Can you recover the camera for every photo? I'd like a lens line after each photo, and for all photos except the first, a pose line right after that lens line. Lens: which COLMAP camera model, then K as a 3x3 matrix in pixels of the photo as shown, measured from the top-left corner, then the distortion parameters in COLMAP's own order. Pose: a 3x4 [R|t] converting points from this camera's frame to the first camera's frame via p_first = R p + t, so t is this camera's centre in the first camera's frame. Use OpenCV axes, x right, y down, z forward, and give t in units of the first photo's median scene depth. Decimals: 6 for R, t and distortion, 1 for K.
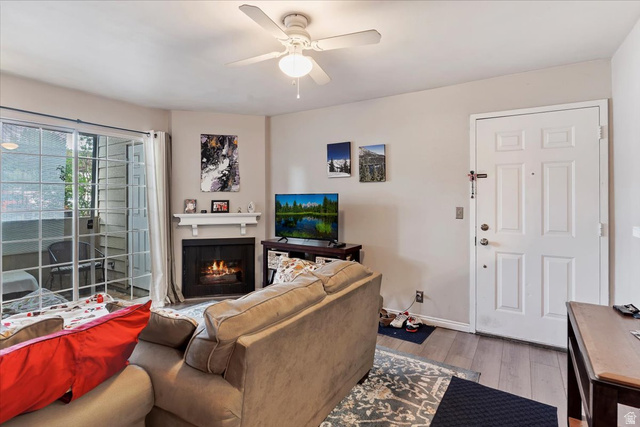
lens RADIAL K [[315.6, 0, 325.1], [0, 315.6, 195.4], [0, 0, 1]] dist [-0.000926, -0.000133]
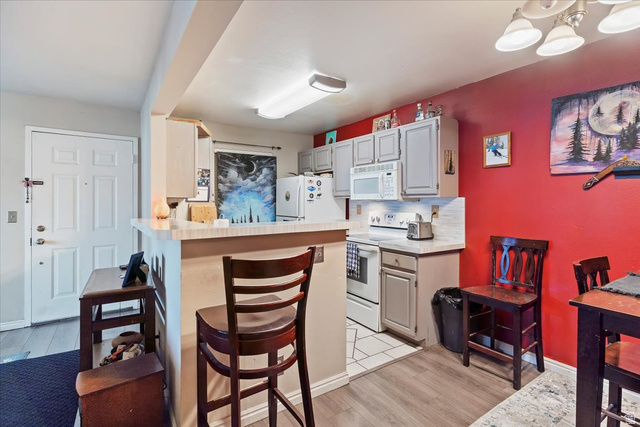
lens RADIAL K [[315.6, 0, 320.8], [0, 315.6, 202.8], [0, 0, 1]] dist [-0.000926, -0.000133]
pose [[0.418271, -0.000756, 0.908322, -0.100588], [-0.008744, 0.999950, 0.004859, -0.005793], [-0.908280, -0.009974, 0.418244, -0.382020]]
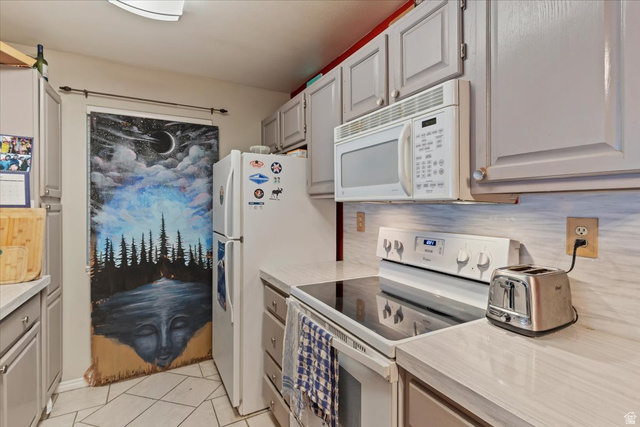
lens RADIAL K [[315.6, 0, 320.5], [0, 315.6, 207.3], [0, 0, 1]] dist [-0.000926, -0.000133]
pose [[0.490379, -0.003685, 0.871502, 0.636196], [-0.005902, 0.999954, 0.007549, -0.006303], [-0.871489, -0.008845, 0.490334, -0.202652]]
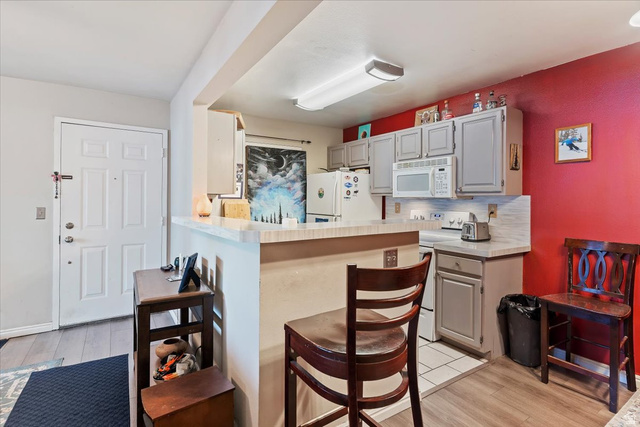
lens RADIAL K [[315.6, 0, 316.5], [0, 315.6, 200.6], [0, 0, 1]] dist [-0.000926, -0.000133]
pose [[0.430917, -0.000345, 0.902391, -0.095343], [-0.015495, 0.999850, 0.007782, -0.005198], [-0.902258, -0.017335, 0.430847, -0.208013]]
